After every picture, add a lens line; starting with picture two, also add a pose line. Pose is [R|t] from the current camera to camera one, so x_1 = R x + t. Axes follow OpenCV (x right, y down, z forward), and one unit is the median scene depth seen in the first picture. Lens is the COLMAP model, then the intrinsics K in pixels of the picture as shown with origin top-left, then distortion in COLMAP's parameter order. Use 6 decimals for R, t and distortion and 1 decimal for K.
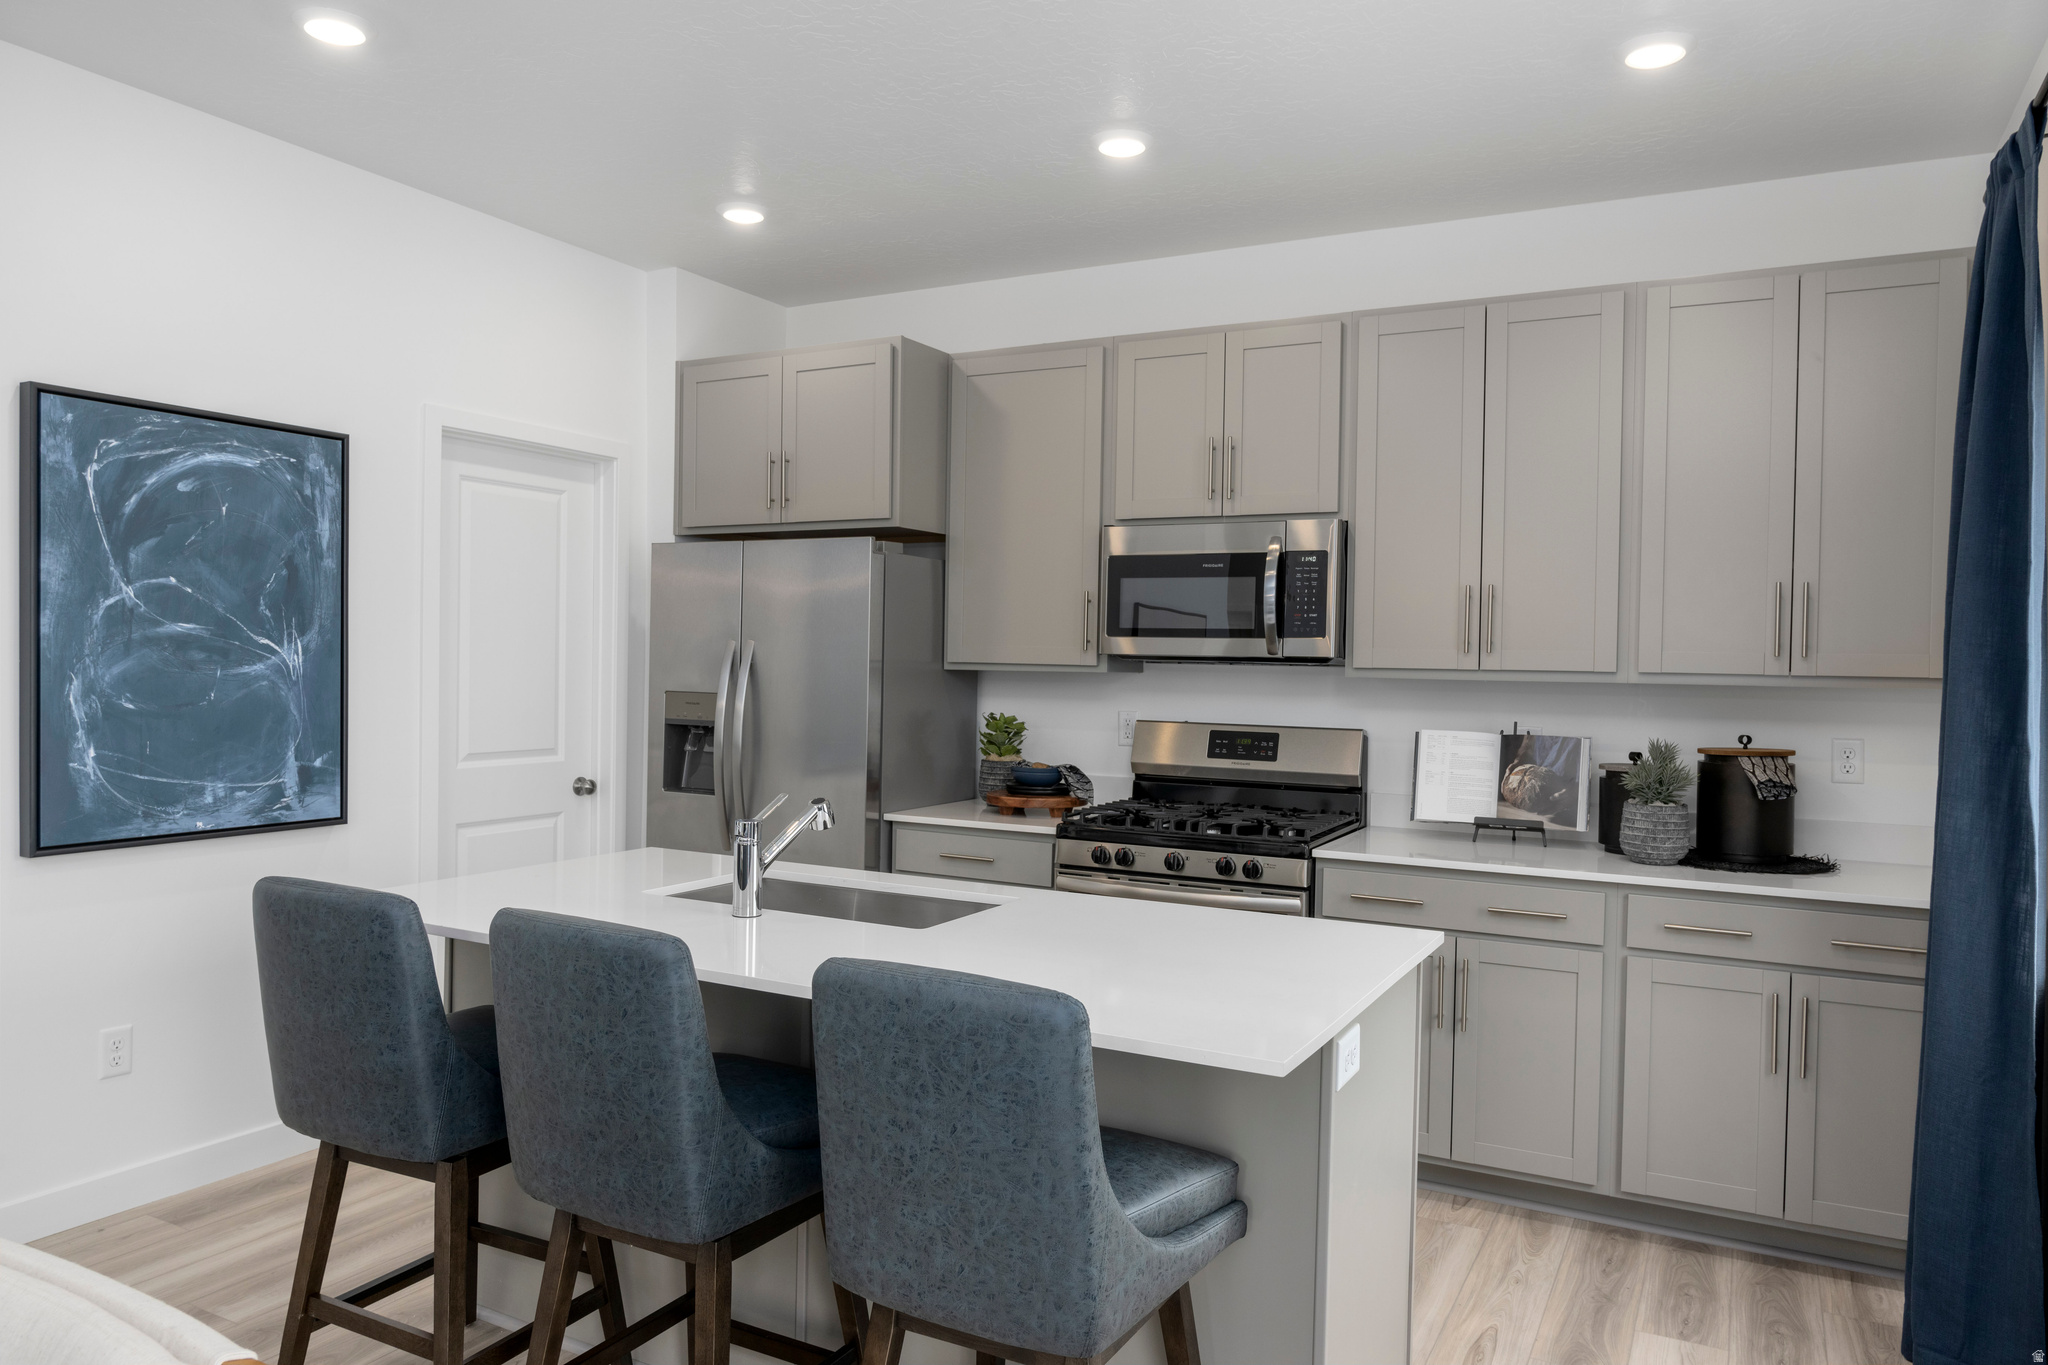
lens RADIAL K [[1373.4, 0, 1023.7], [0, 1373.4, 694.5], [0, 0, 1]] dist [-0.004562, -0.002381]
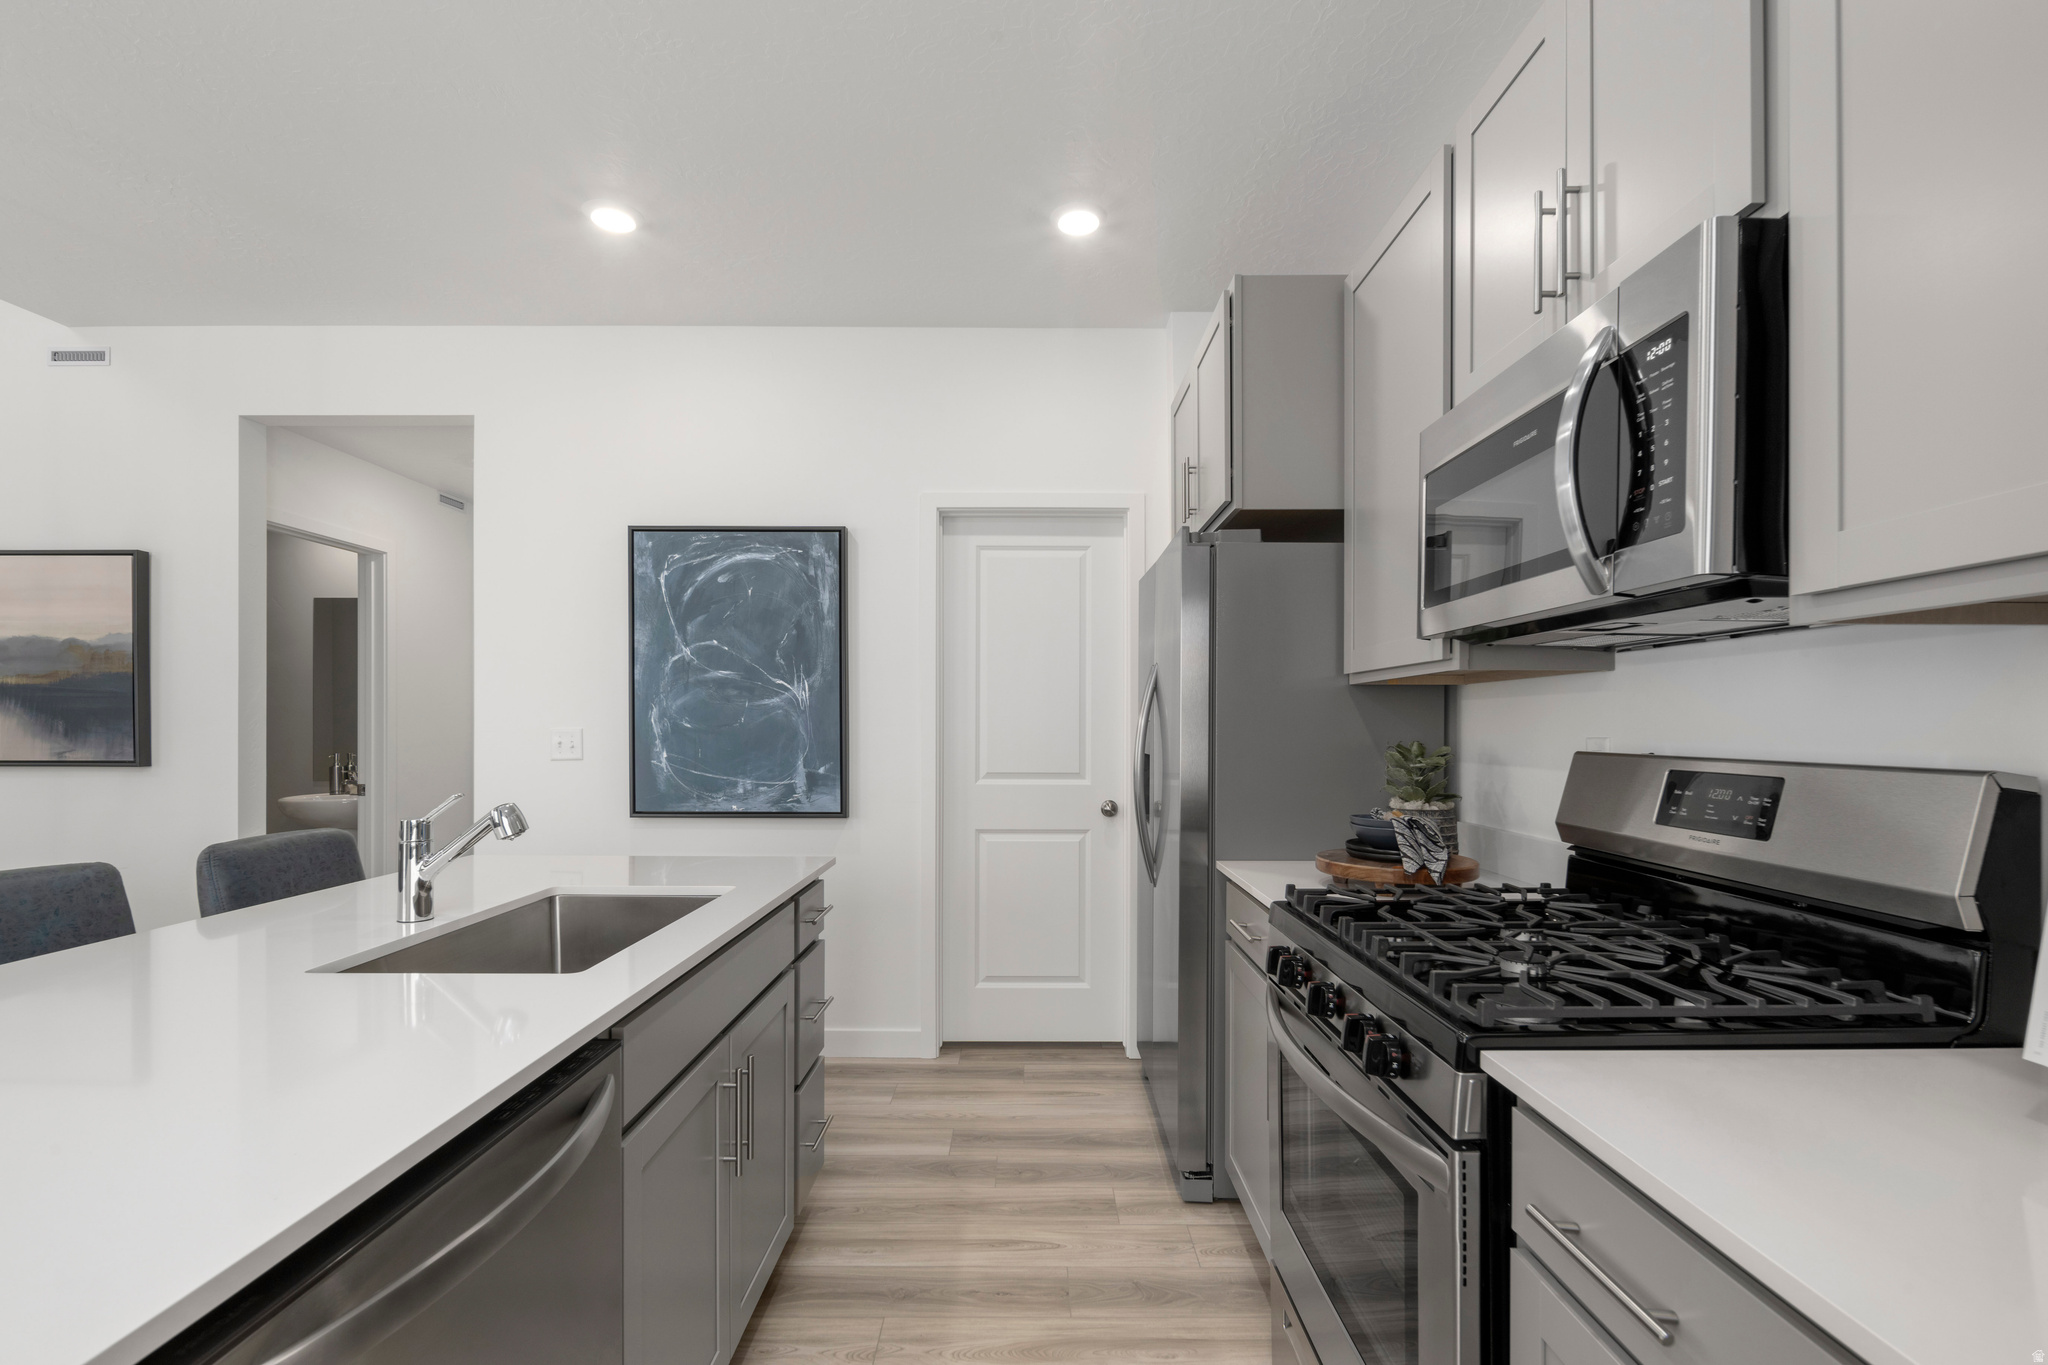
lens RADIAL K [[912.6, 0, 1022.3], [0, 912.6, 723.0], [0, 0, 1]] dist [-0.000474, -0.000812]
pose [[0.477354, -0.018778, -0.878510, 0.393455], [-0.016809, 0.999394, -0.030496, 0.028272], [0.878550, 0.029325, 0.476749, 0.777316]]
